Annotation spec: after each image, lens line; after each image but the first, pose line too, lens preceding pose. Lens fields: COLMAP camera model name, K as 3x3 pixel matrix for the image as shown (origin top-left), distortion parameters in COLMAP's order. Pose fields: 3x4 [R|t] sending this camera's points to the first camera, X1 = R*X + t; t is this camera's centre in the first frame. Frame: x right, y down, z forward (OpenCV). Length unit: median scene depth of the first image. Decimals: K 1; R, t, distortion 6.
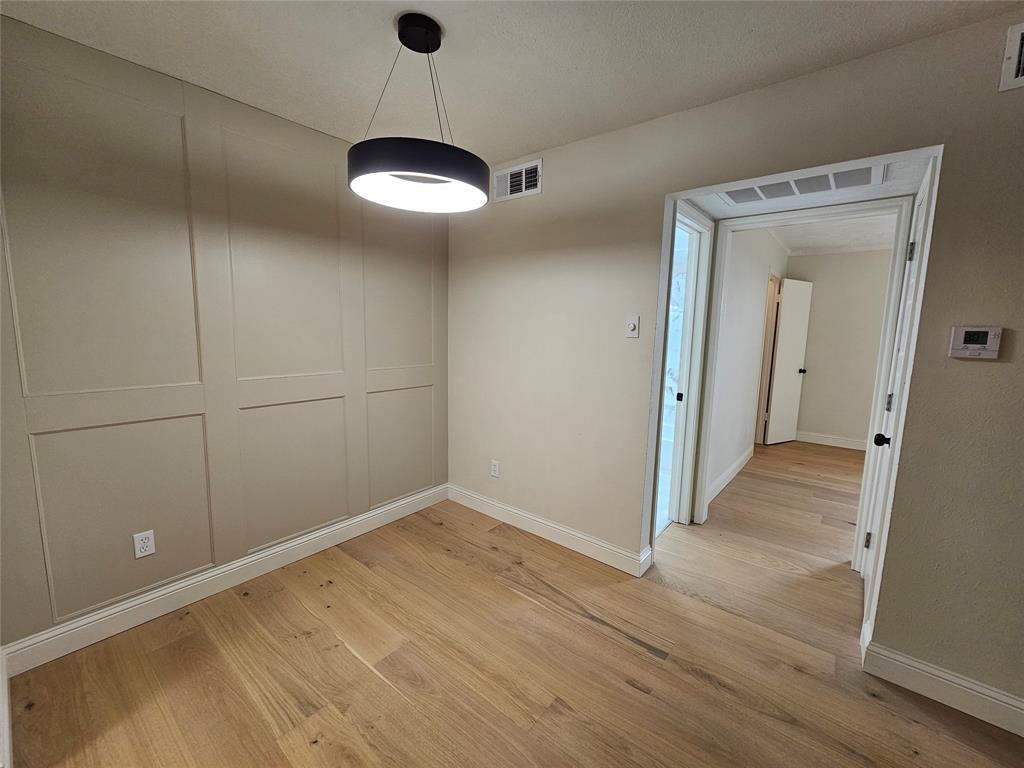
lens RADIAL K [[419.4, 0, 518.4], [0, 419.4, 381.7], [0, 0, 1]] dist [-0.001289, 0.000001]
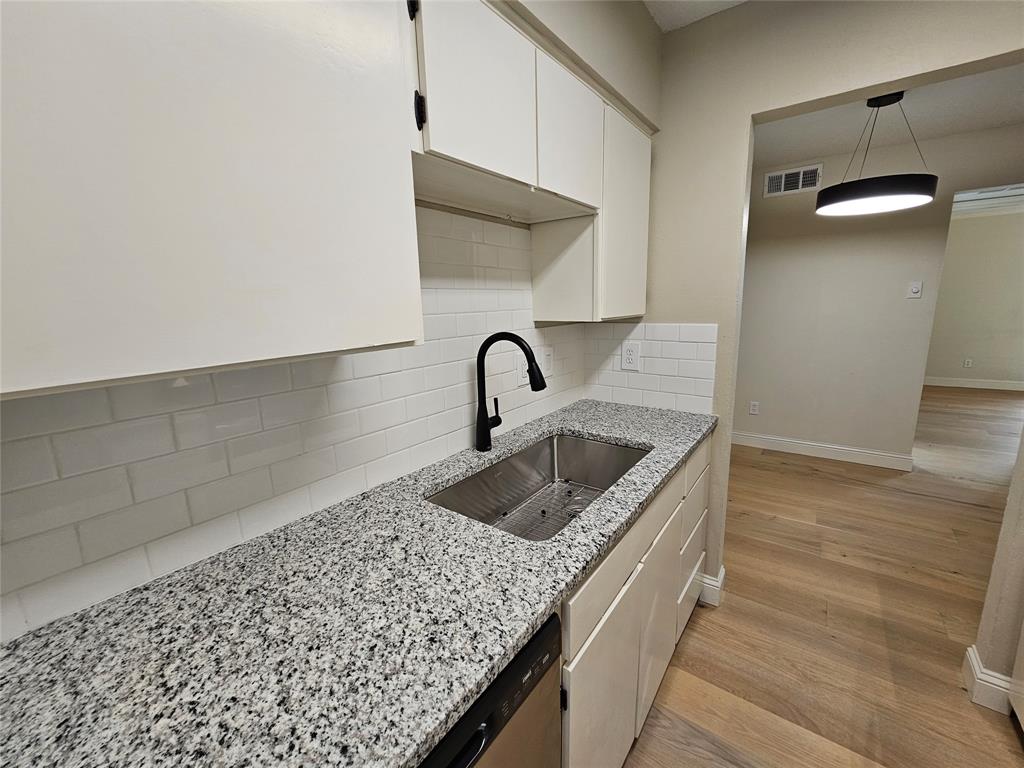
lens RADIAL K [[419.4, 0, 516.0], [0, 419.4, 380.6], [0, 0, 1]] dist [-0.001289, 0.000001]
pose [[0.997515, -0.060476, 0.036150, -1.185665], [0.058276, 0.996551, 0.059080, 0.007476], [-0.039598, -0.056826, 0.997599, -0.356510]]
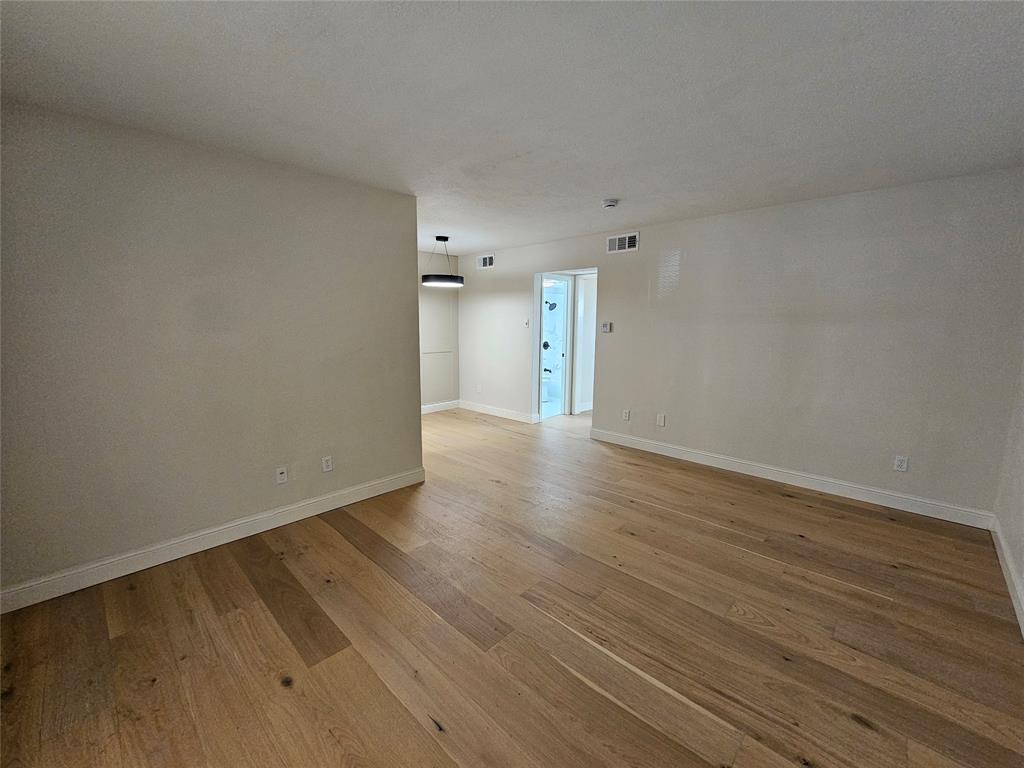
lens RADIAL K [[419.4, 0, 522.3], [0, 419.4, 383.7], [0, 0, 1]] dist [-0.001289, 0.000001]
pose [[0.997403, -0.004856, -0.071860, 0.465615], [0.005655, 0.999924, 0.010911, 0.223939], [0.071801, -0.011289, 0.997355, -1.675791]]
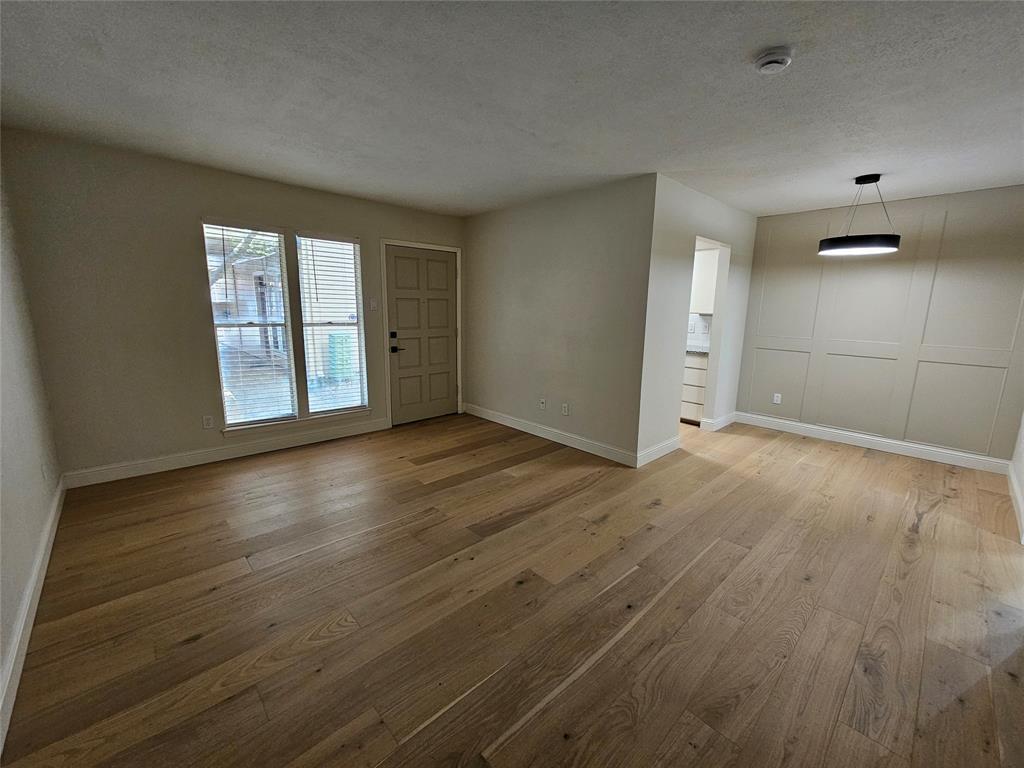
lens RADIAL K [[419.4, 0, 517.6], [0, 419.4, 384.6], [0, 0, 1]] dist [-0.001289, 0.000001]
pose [[-0.130188, 0.163137, -0.977976, 1.649232], [-0.151744, 0.971472, 0.182253, 0.070265], [0.979809, 0.172129, -0.101719, -0.284534]]
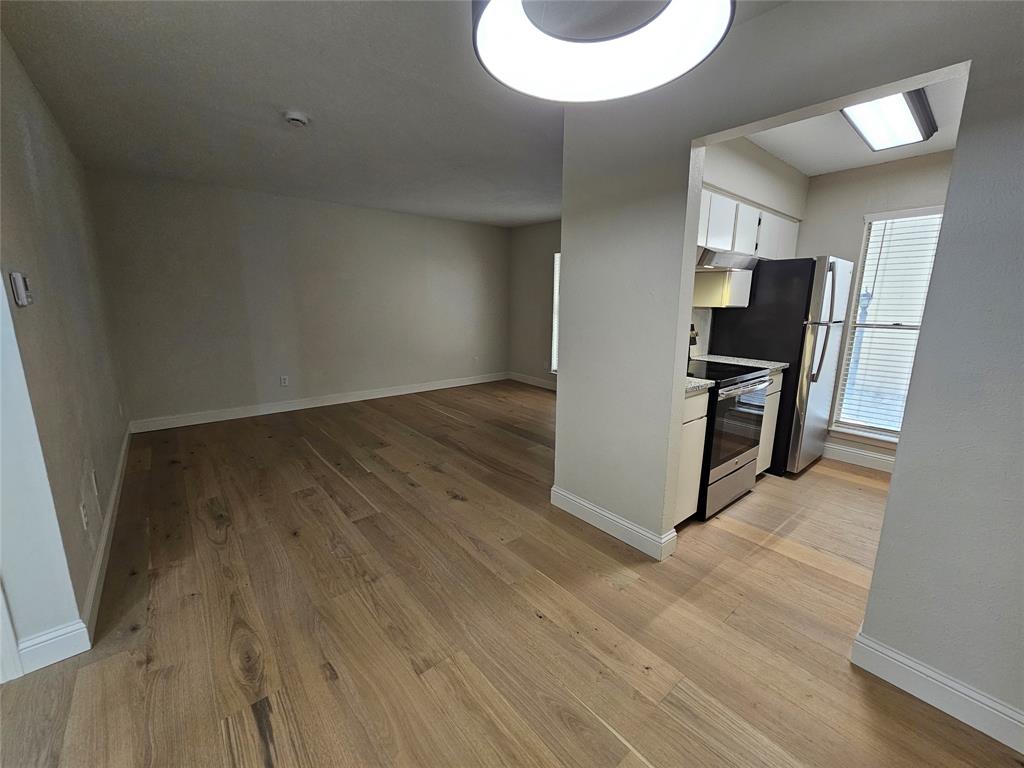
lens RADIAL K [[419.4, 0, 519.3], [0, 419.4, 381.9], [0, 0, 1]] dist [-0.001289, 0.000001]
pose [[-0.981825, -0.073247, 0.175085, -0.192700], [-0.012560, 0.945580, 0.325148, -0.153717], [-0.189373, 0.317040, -0.929314, 1.245604]]
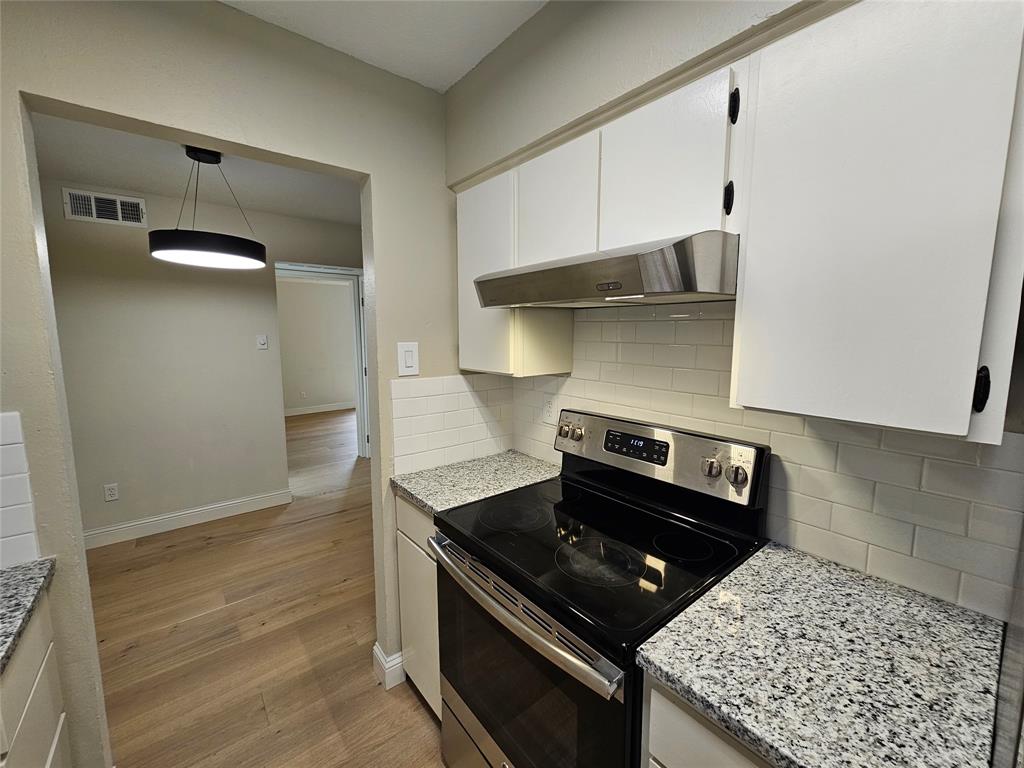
lens RADIAL K [[419.4, 0, 517.2], [0, 419.4, 382.0], [0, 0, 1]] dist [-0.001289, 0.000001]
pose [[0.205459, -0.141683, 0.968355, -1.105590], [0.134942, 0.984115, 0.115358, -0.043181], [-0.969318, 0.106970, 0.221315, -0.225521]]
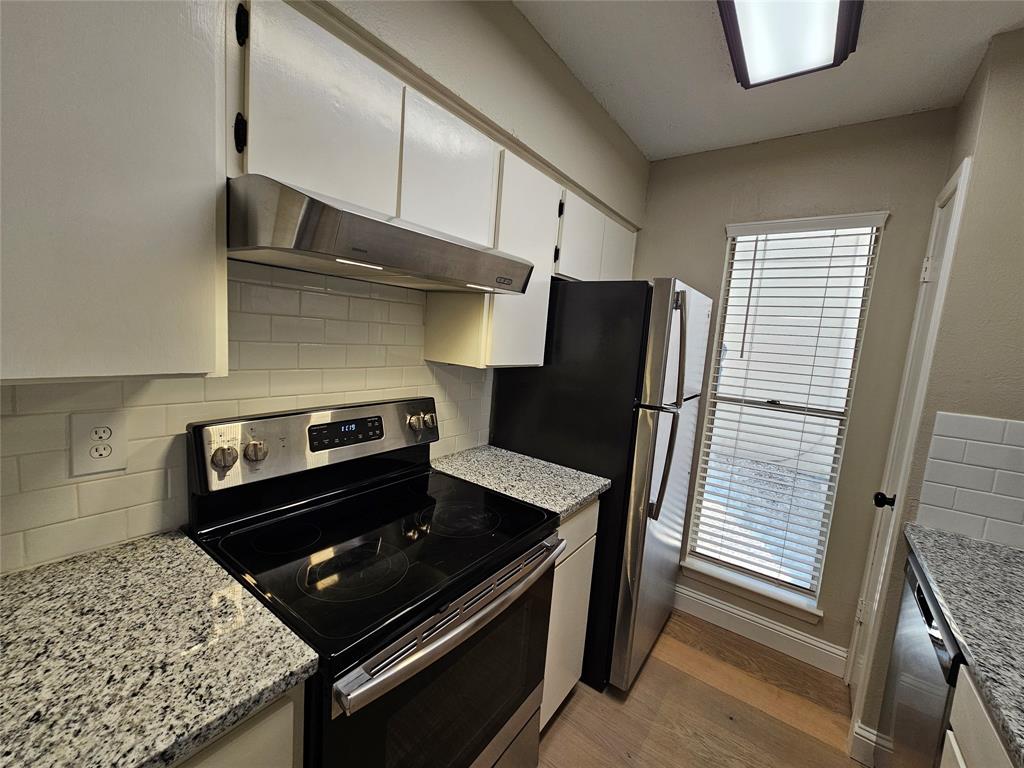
lens RADIAL K [[419.4, 0, 518.4], [0, 419.4, 382.0], [0, 0, 1]] dist [-0.001289, 0.000001]
pose [[-0.993037, -0.091708, -0.073935, -0.634235], [-0.107415, 0.962603, 0.248711, -0.089354], [0.048361, 0.254921, -0.965752, 0.331447]]
